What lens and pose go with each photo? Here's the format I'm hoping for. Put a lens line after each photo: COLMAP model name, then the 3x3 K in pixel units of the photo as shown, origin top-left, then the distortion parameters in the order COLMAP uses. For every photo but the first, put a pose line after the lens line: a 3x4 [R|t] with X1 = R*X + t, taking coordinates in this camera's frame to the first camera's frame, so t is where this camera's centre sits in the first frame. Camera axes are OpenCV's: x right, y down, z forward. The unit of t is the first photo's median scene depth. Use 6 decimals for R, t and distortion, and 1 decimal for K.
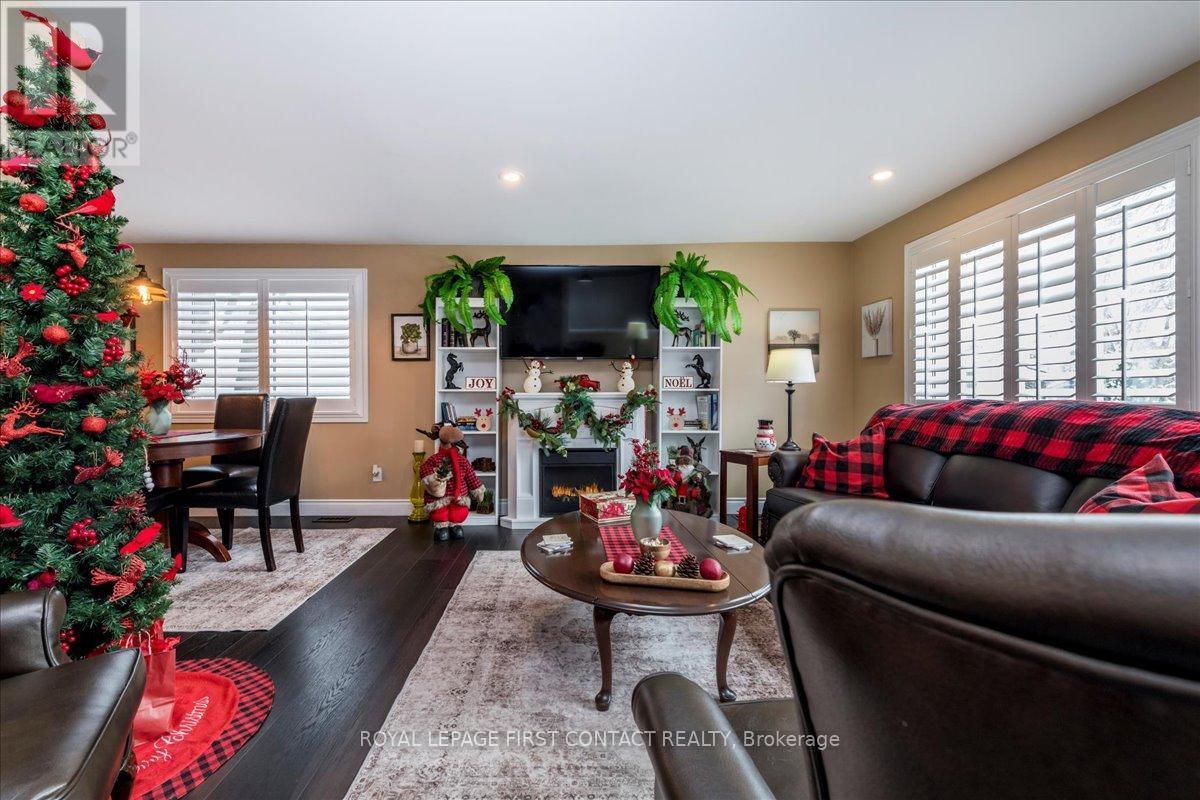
lens RADIAL K [[480.0, 0, 570.3], [0, 480.0, 397.2], [0, 0, 1]] dist [0.000249, -0.000231]
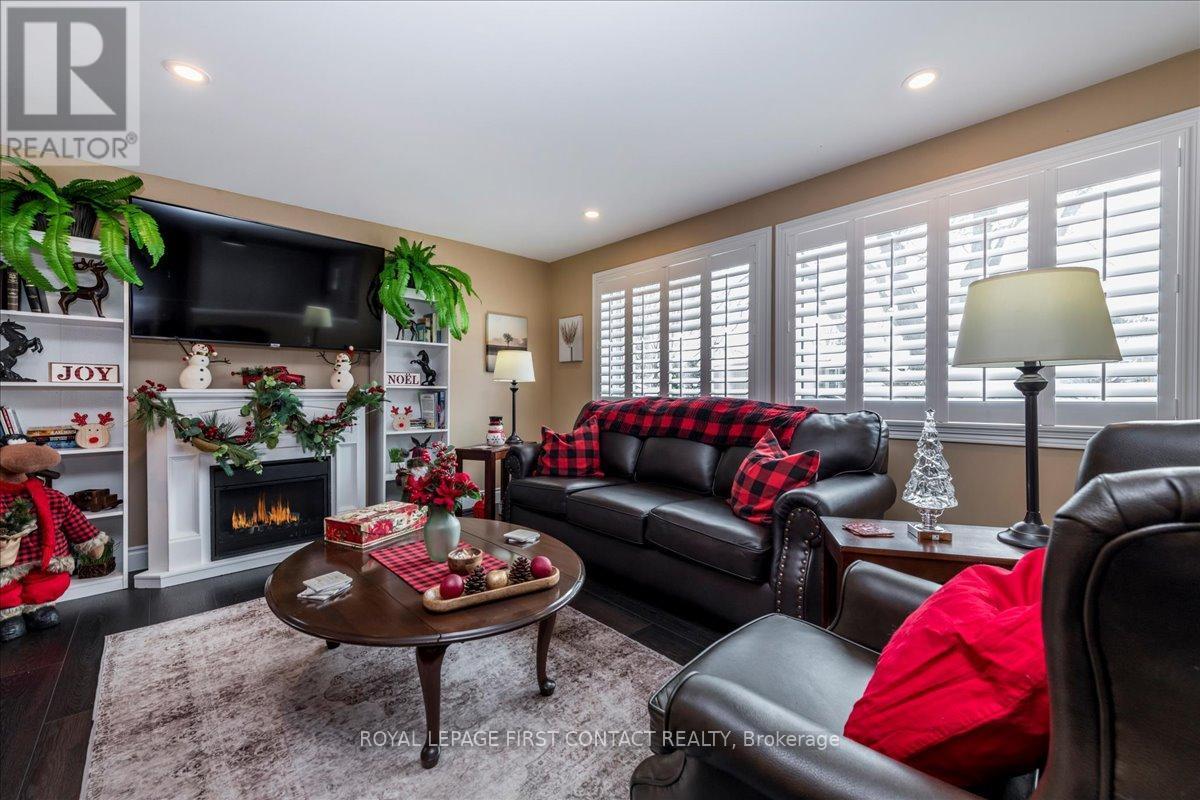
lens RADIAL K [[465.8, 0, 600.0], [0, 465.8, 400.0], [0, 0, 1]] dist [-0.000241, -0.000514]
pose [[0.728728, -0.008745, 0.684748, -0.122022], [0.000974, 0.999931, 0.011733, -0.000585], [-0.684803, -0.007884, 0.728686, 0.091537]]
